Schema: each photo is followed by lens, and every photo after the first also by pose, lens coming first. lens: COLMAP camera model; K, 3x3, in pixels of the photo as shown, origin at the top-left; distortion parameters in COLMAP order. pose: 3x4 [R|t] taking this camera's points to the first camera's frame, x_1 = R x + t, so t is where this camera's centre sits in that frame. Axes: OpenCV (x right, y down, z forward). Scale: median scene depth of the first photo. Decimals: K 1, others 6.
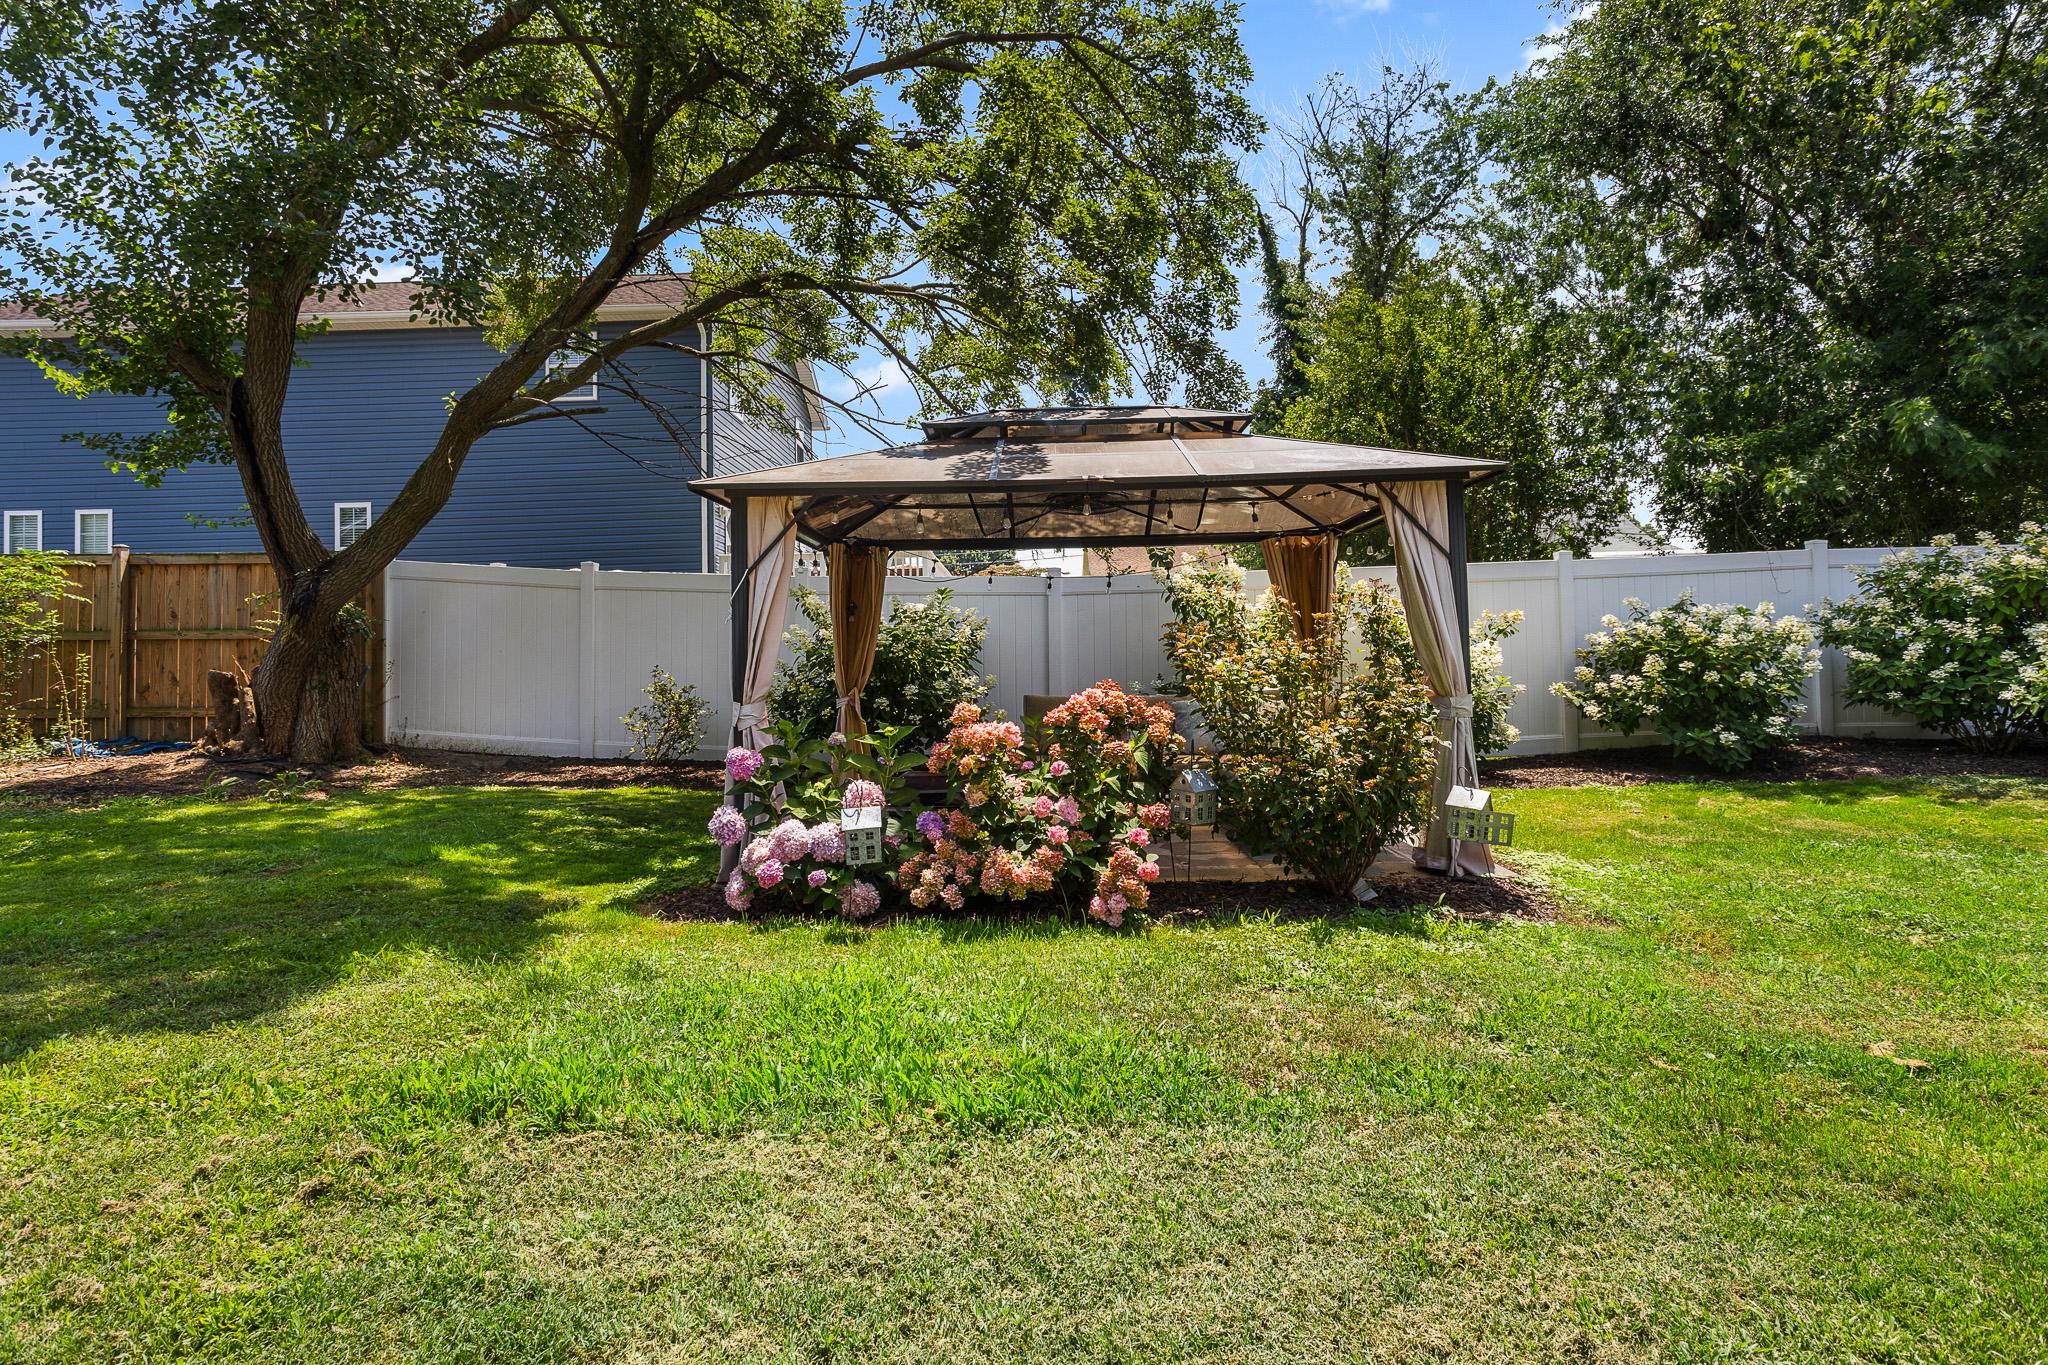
lens RADIAL K [[1039.7, 0, 1027.5], [0, 1039.7, 644.9], [0, 0, 1]] dist [-0.057507, 0.037830]
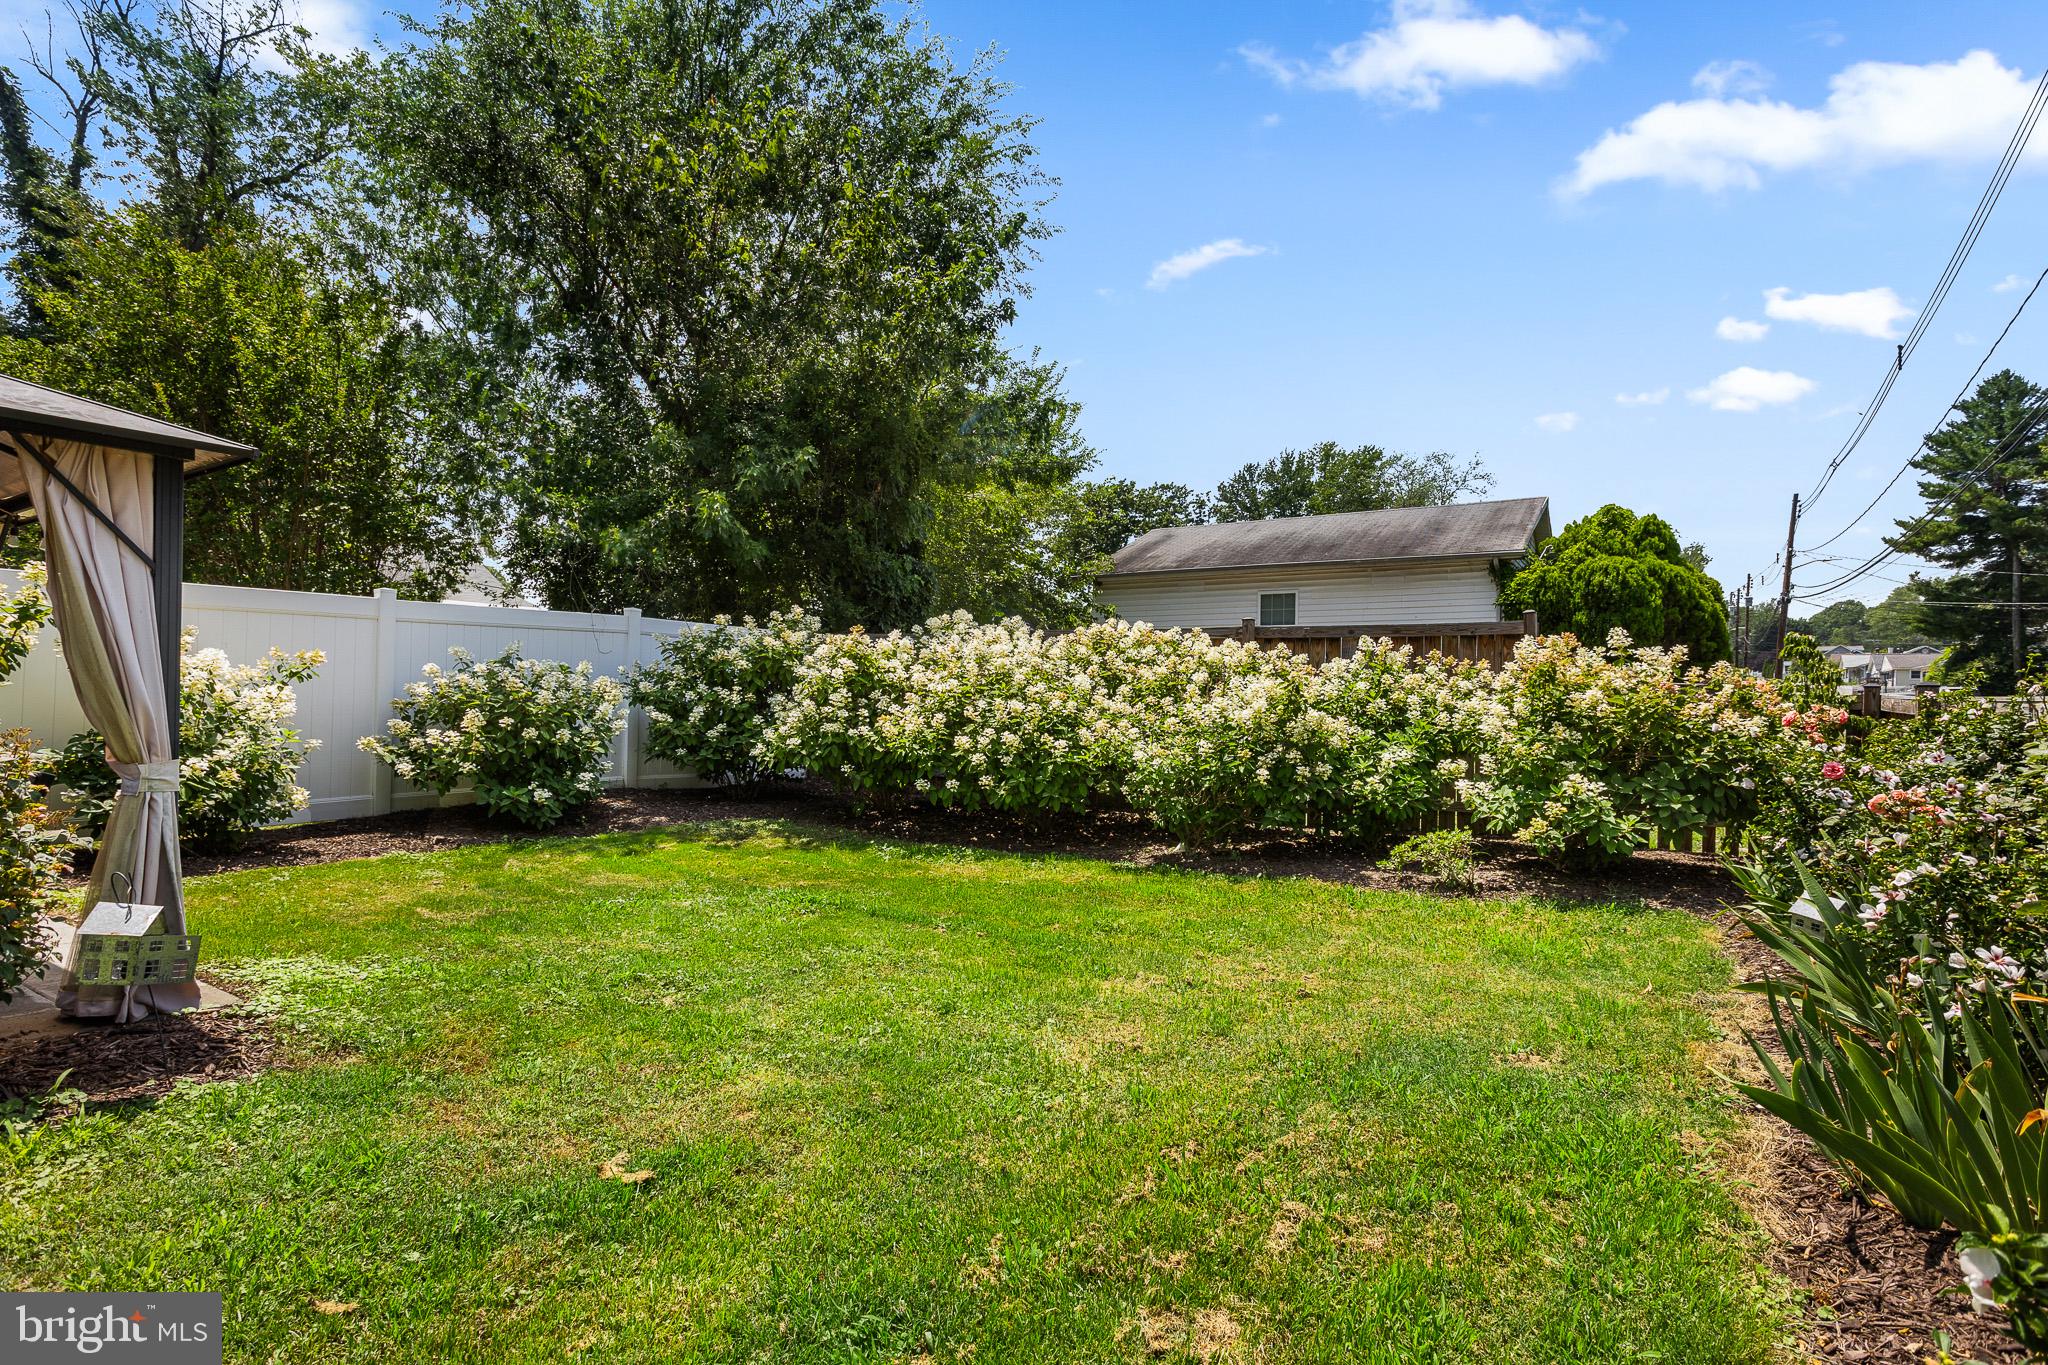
lens RADIAL K [[992.1, 0, 1023.5], [0, 992.1, 658.8], [0, 0, 1]] dist [0.000784, 0.001876]
pose [[0.522550, 0.072500, 0.849521, 0.099304], [-0.042971, 0.997351, -0.058684, -0.004825], [-0.851525, -0.005839, 0.524281, 0.092055]]
